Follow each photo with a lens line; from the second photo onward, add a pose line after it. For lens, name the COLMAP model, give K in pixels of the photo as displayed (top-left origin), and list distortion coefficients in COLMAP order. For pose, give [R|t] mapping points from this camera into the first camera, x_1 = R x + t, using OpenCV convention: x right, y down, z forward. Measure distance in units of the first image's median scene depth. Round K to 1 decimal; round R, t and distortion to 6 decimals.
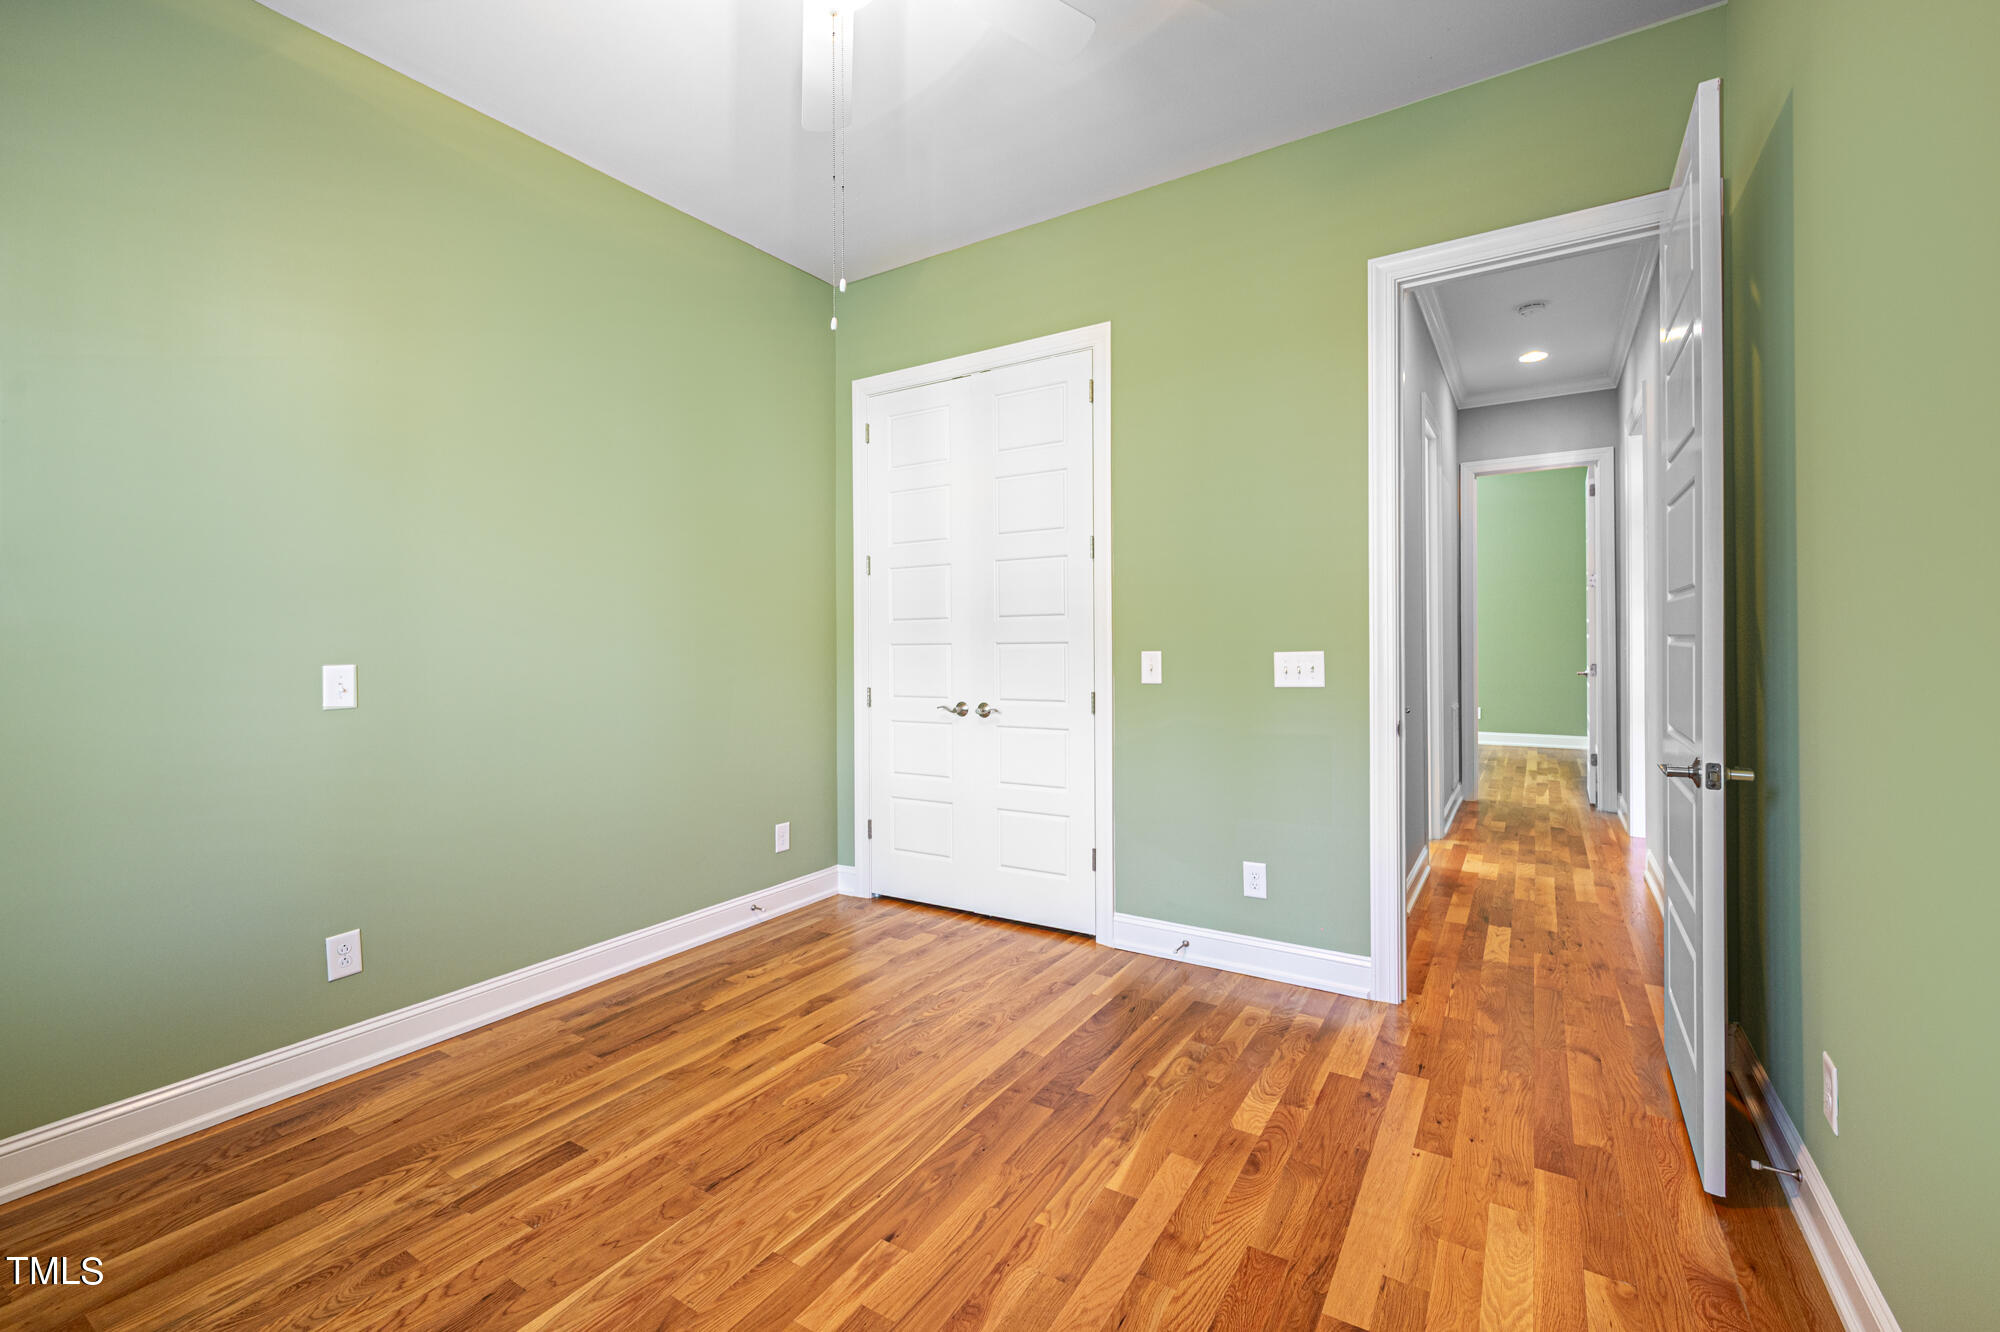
lens RADIAL K [[854.6, 0, 994.3], [0, 854.6, 651.3], [0, 0, 1]] dist [0.001388, 0.000698]
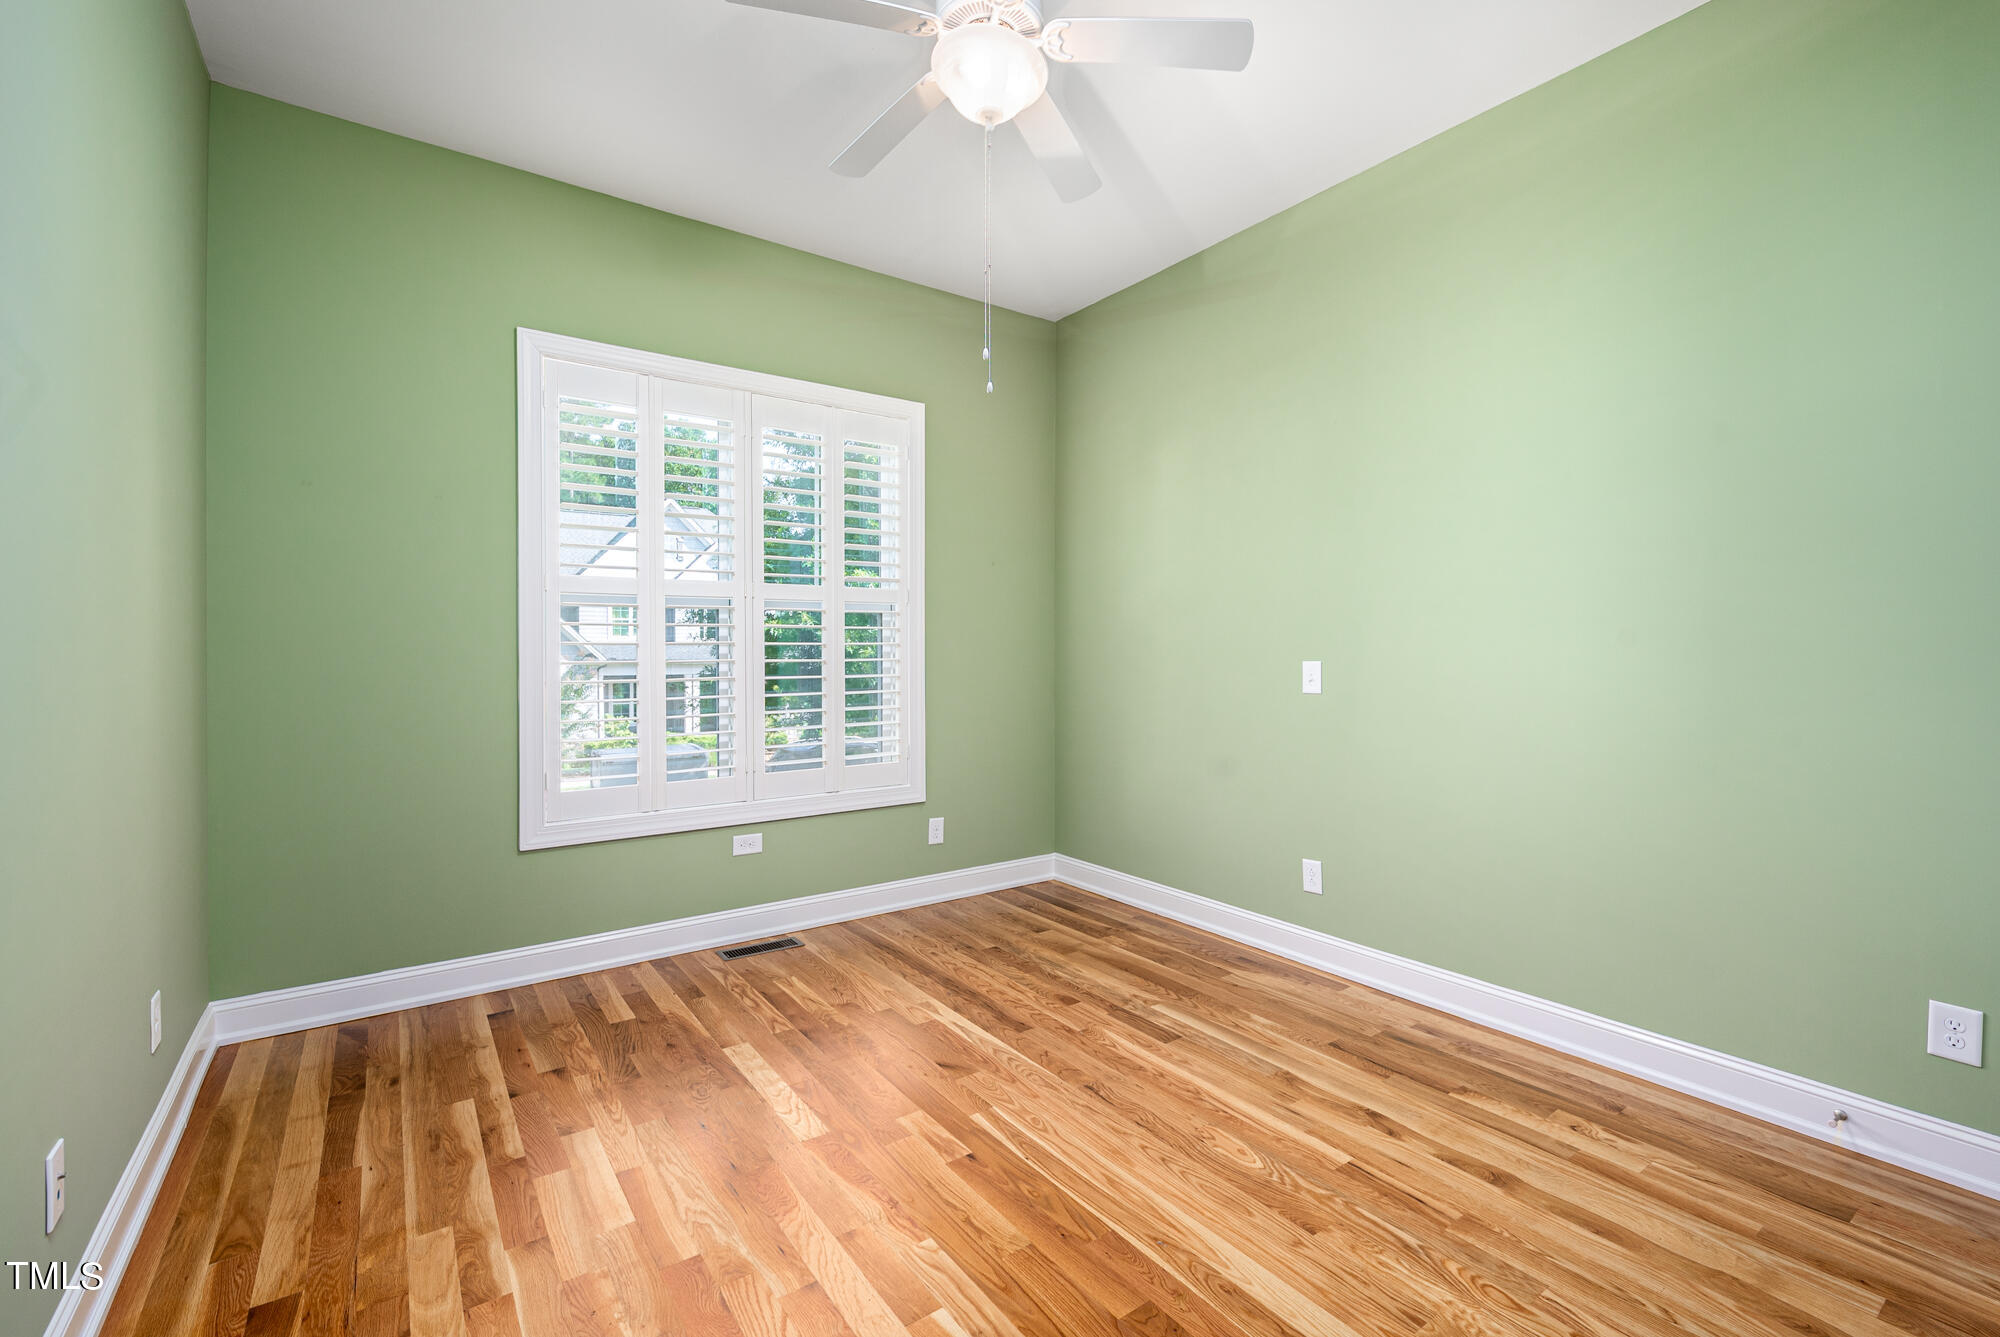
lens RADIAL K [[854.6, 0, 994.3], [0, 854.6, 653.8], [0, 0, 1]] dist [0.001388, 0.000698]
pose [[-0.373958, 0.017970, -0.927272, 0.764550], [-0.003494, 0.999778, 0.020784, -0.024446], [0.927439, 0.011012, -0.373812, 1.183896]]
